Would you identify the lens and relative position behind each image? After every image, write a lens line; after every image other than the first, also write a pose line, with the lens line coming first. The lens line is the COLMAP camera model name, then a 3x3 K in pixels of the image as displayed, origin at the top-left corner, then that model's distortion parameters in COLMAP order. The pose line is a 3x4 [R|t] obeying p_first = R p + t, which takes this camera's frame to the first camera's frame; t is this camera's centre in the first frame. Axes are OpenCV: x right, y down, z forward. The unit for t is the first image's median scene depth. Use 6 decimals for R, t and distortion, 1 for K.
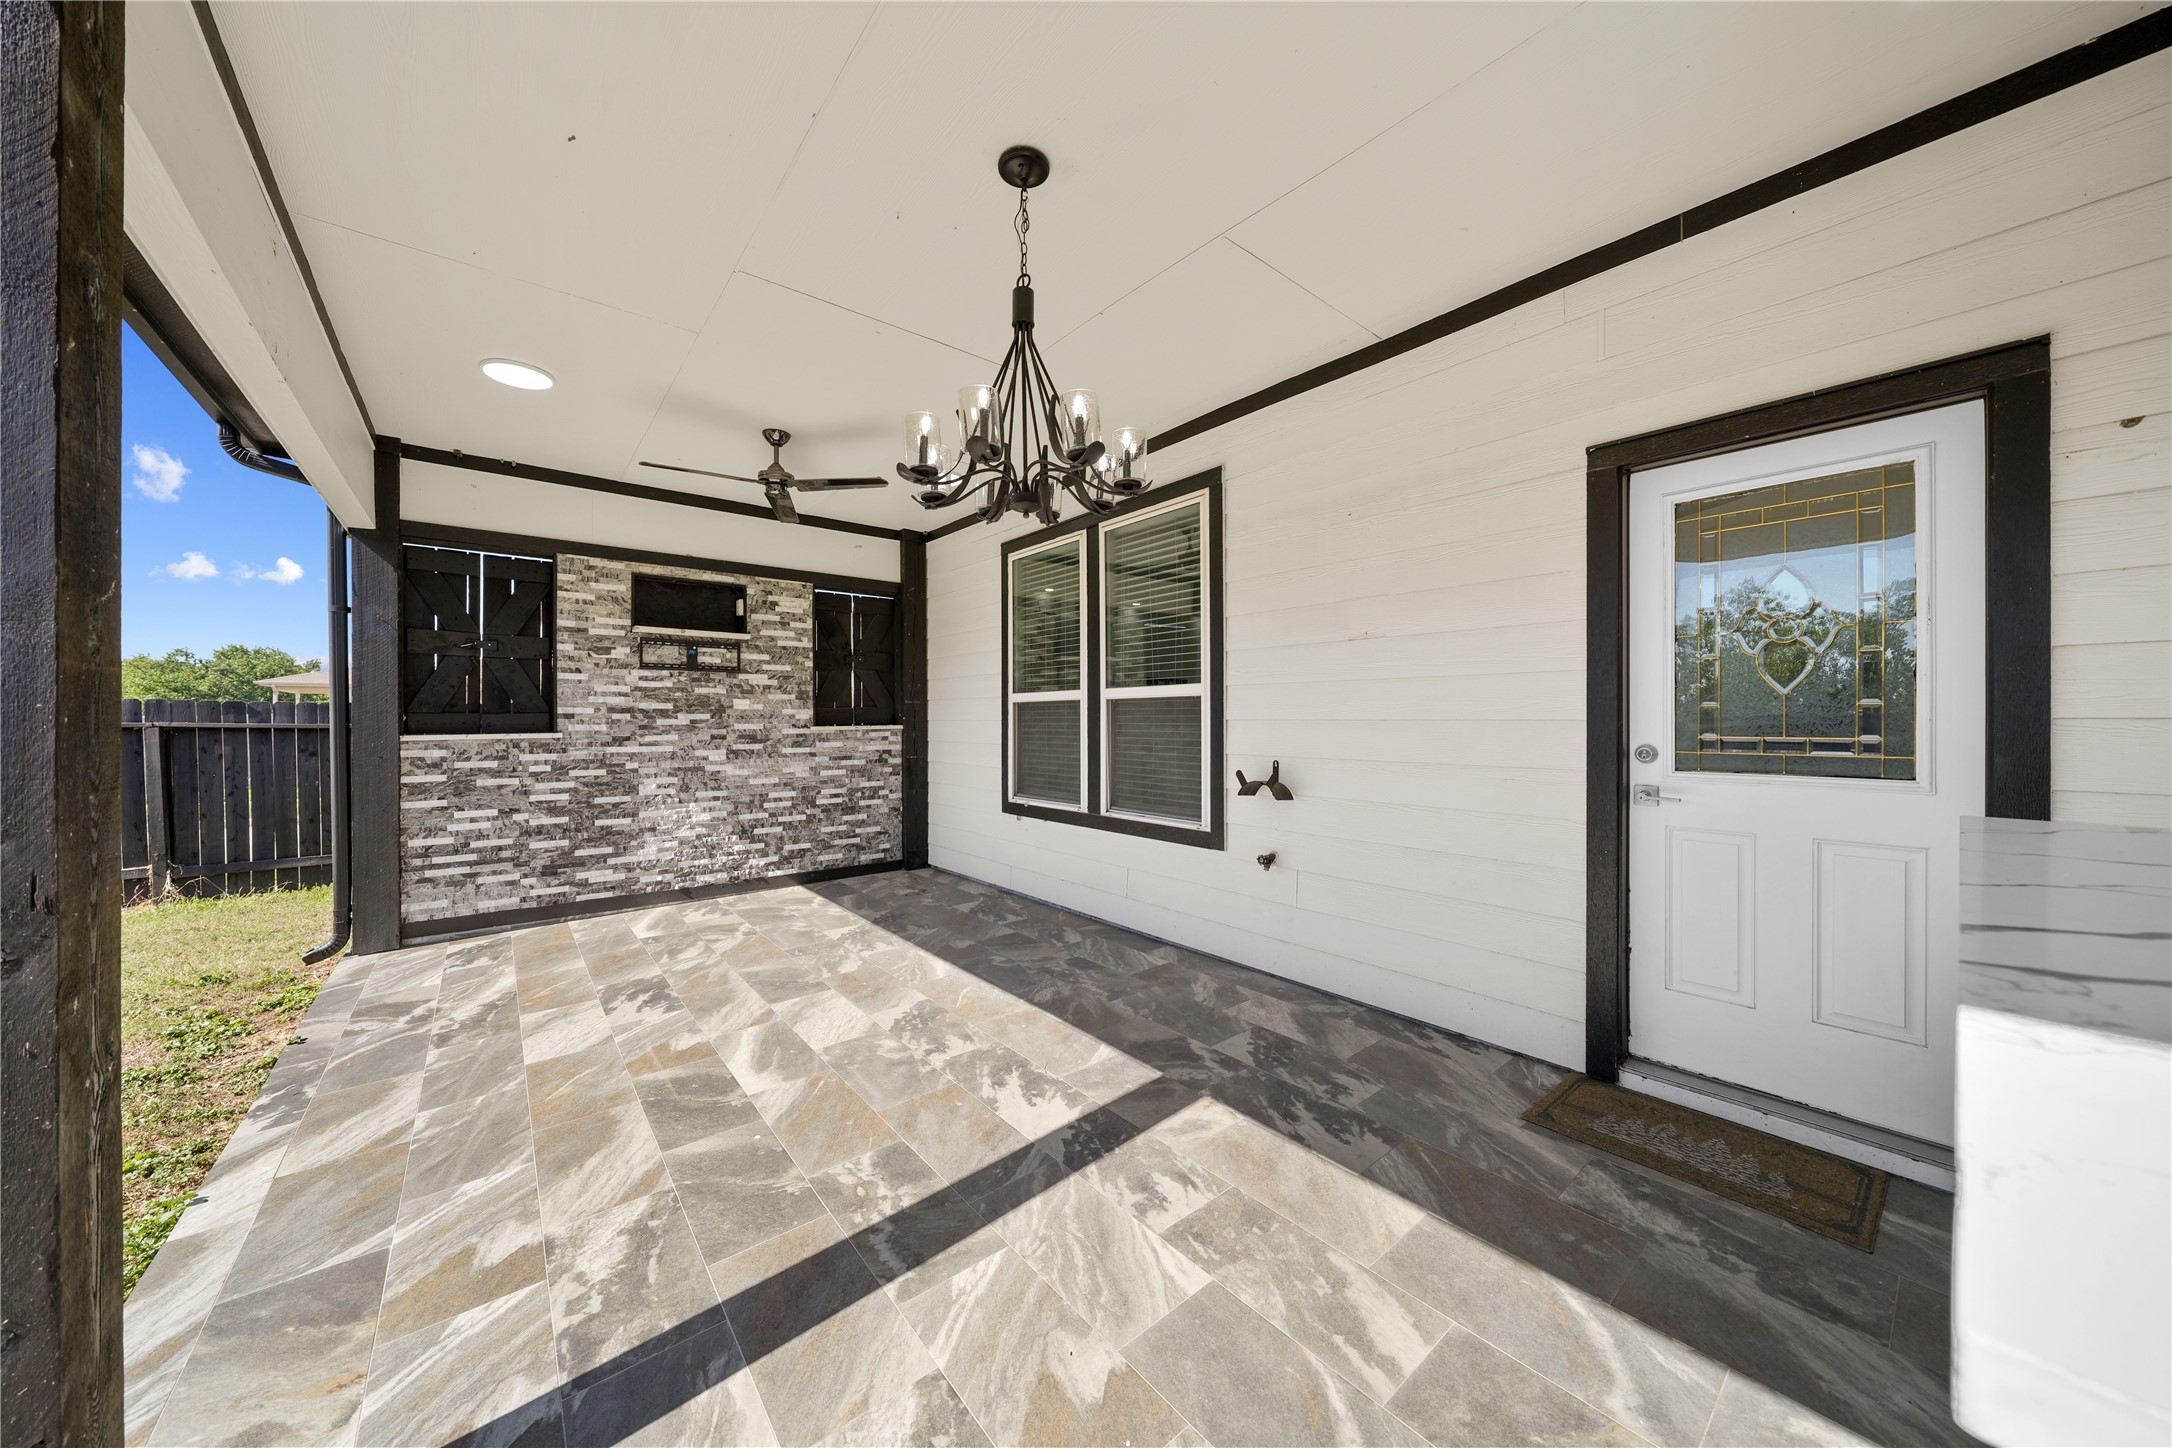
lens RADIAL K [[734.8, 0, 1086.0], [0, 734.8, 724.0], [0, 0, 1]] dist [-0.000109, 0.000029]
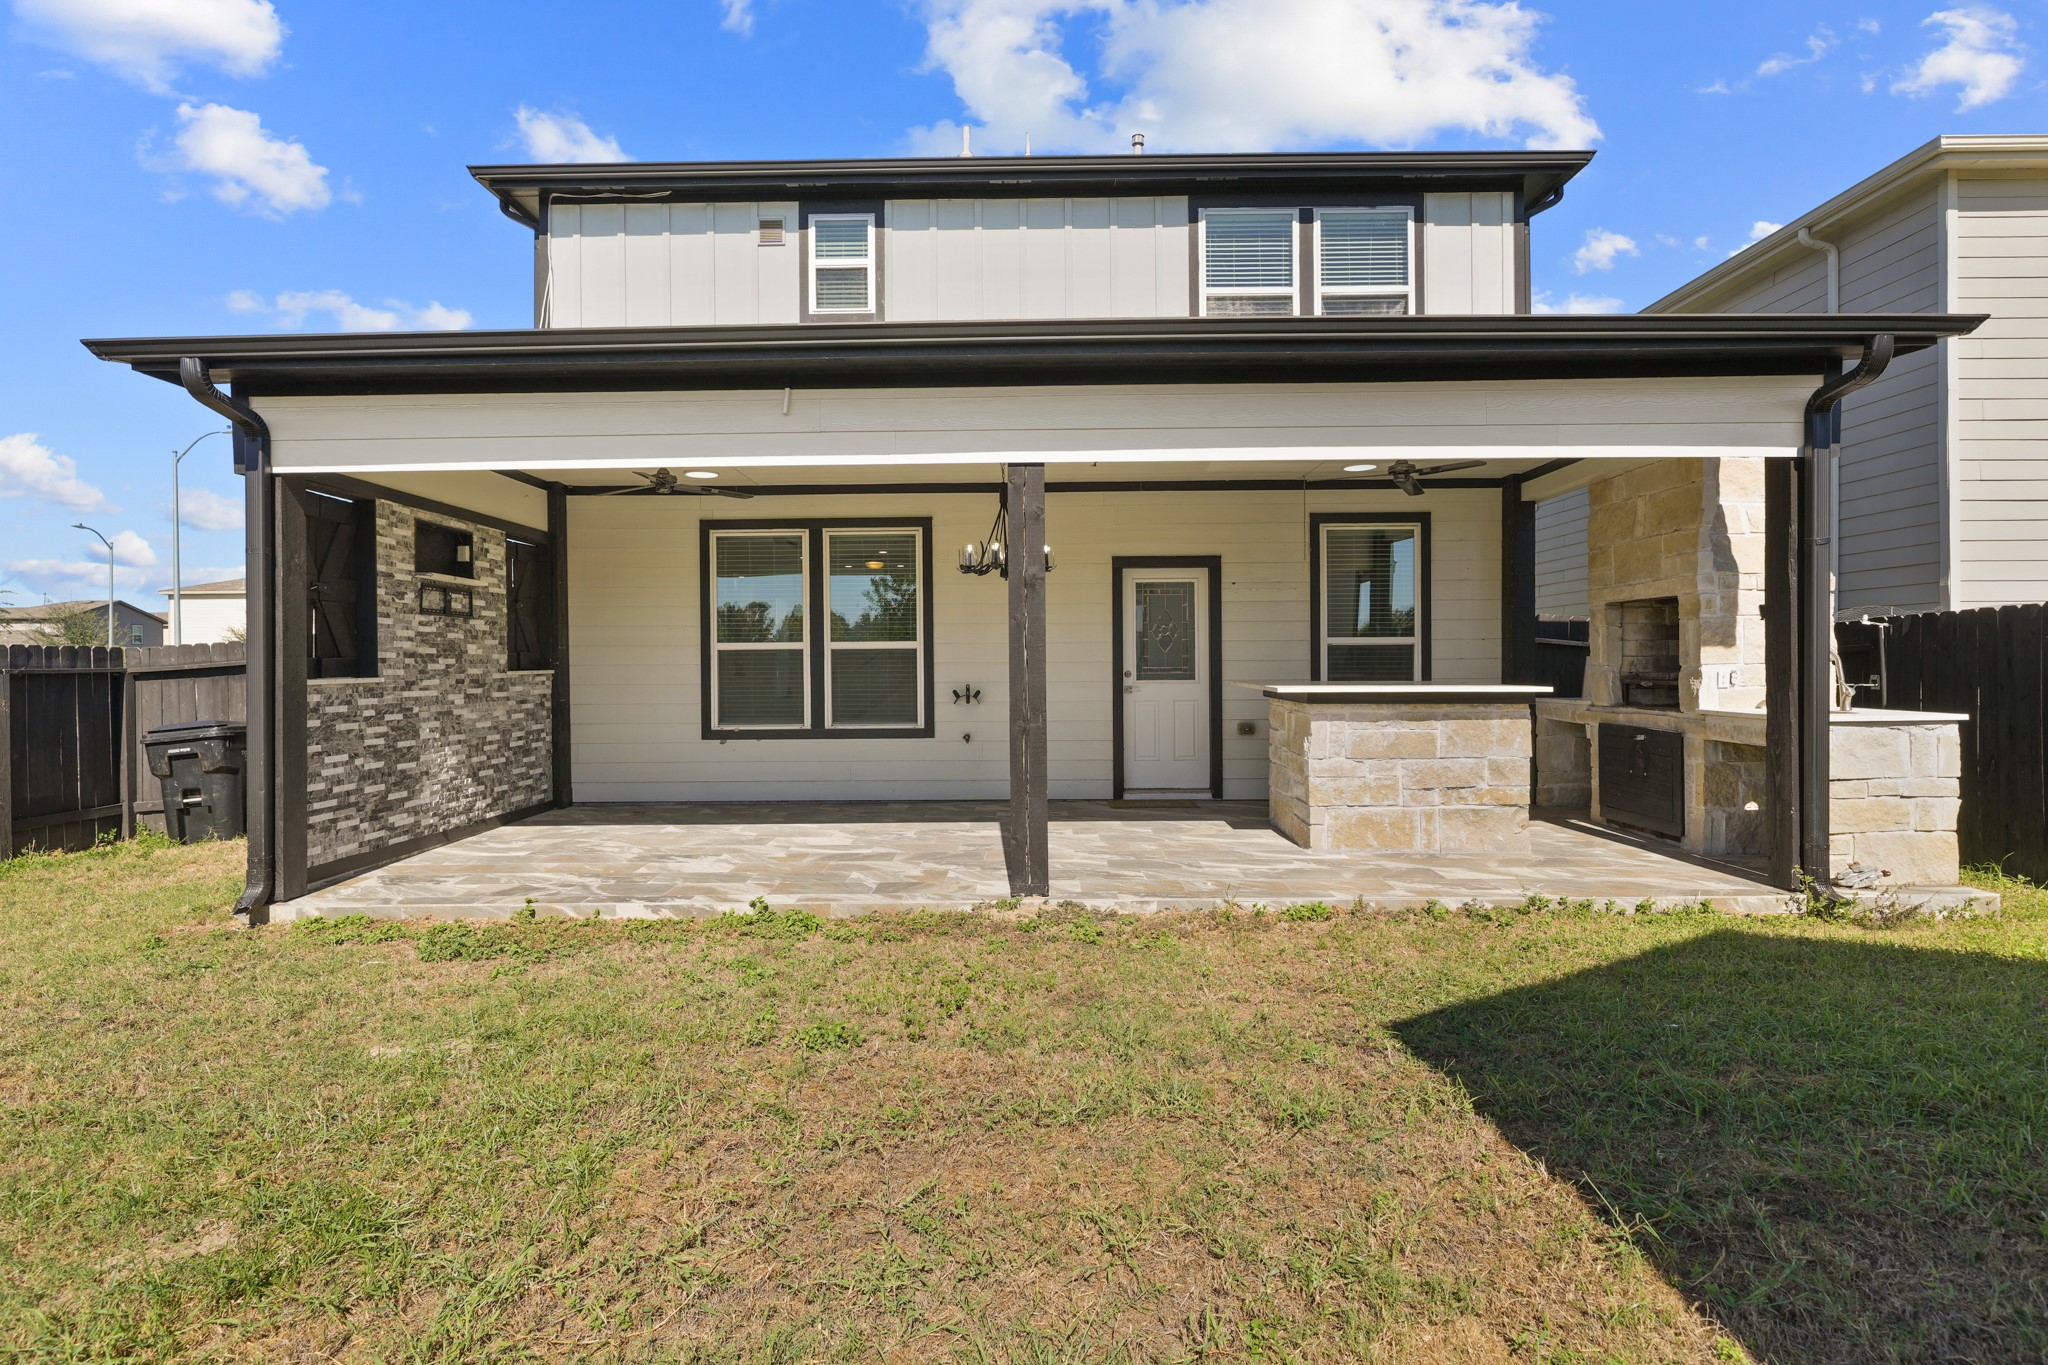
lens RADIAL K [[1027.0, 0, 1021.6], [0, 1027.0, 677.1], [0, 0, 1]] dist [0.002010, 0.000160]
pose [[0.638425, -0.011926, 0.769592, -1.177502], [0.010368, 0.999922, 0.006895, 0.010583], [-0.769614, 0.003577, 0.638499, -0.541520]]
